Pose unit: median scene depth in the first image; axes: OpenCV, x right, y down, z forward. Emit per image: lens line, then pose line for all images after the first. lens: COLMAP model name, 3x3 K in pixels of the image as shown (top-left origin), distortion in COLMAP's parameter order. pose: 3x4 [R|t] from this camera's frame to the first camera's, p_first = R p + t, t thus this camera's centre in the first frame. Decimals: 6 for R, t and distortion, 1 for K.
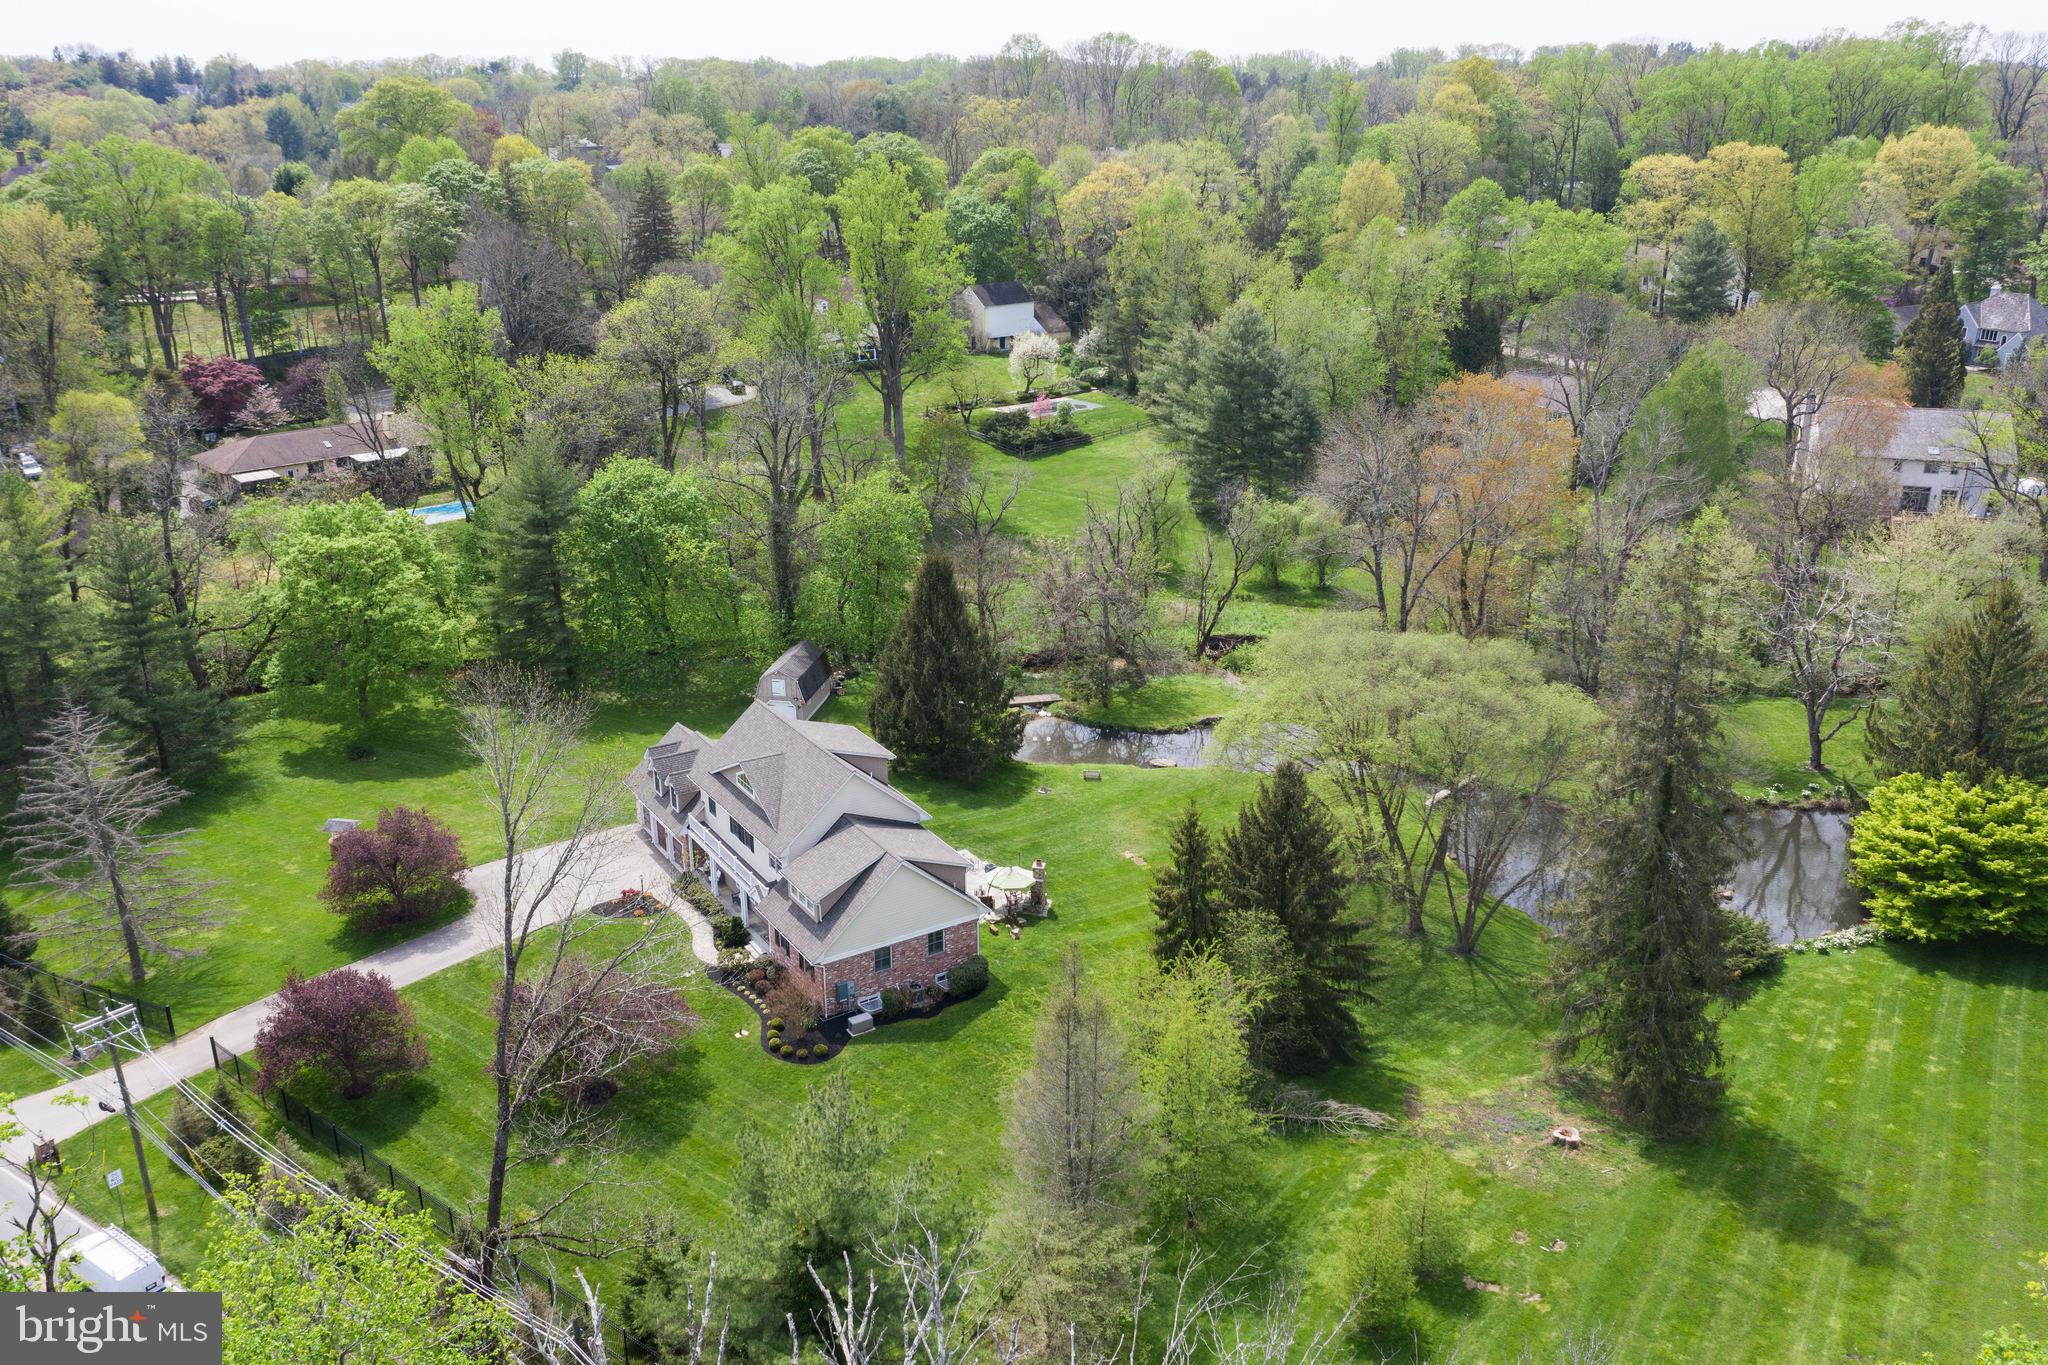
lens RADIAL K [[1626.8, 0, 1019.5], [0, 1626.8, 640.8], [0, 0, 1]] dist [-0.005976, -0.008724]
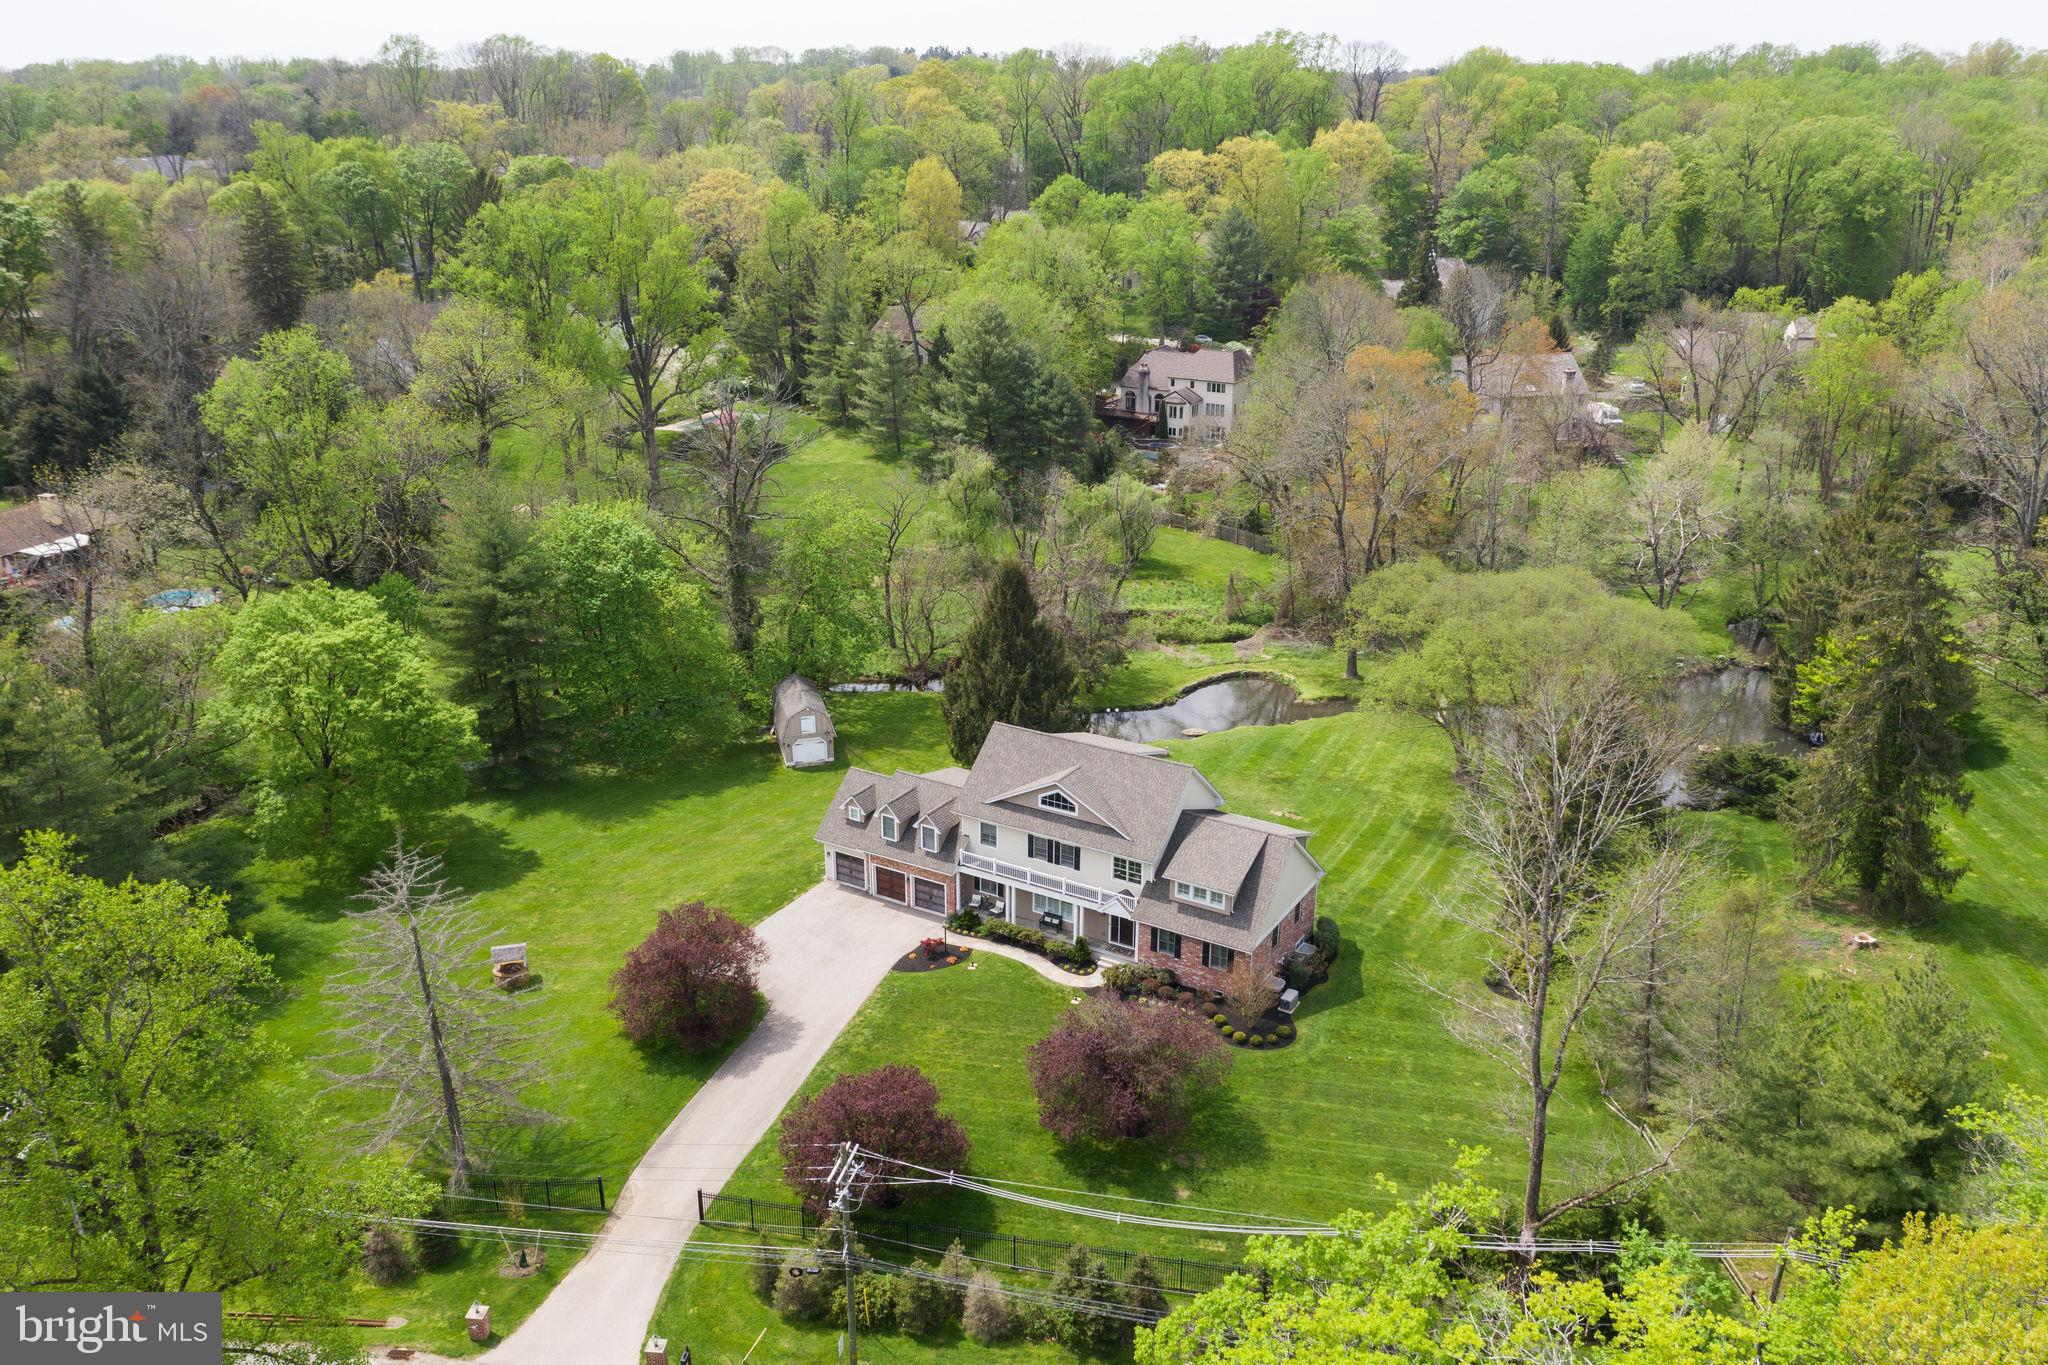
lens RADIAL K [[1610.4, 0, 1019.7], [0, 1610.4, 683.2], [0, 0, 1]] dist [-0.020656, 0.002140]
pose [[0.895592, -0.154992, 0.417005, -0.342748], [0.144211, 0.987878, 0.057454, -0.025532], [-0.420855, 0.008682, 0.907087, 0.074231]]
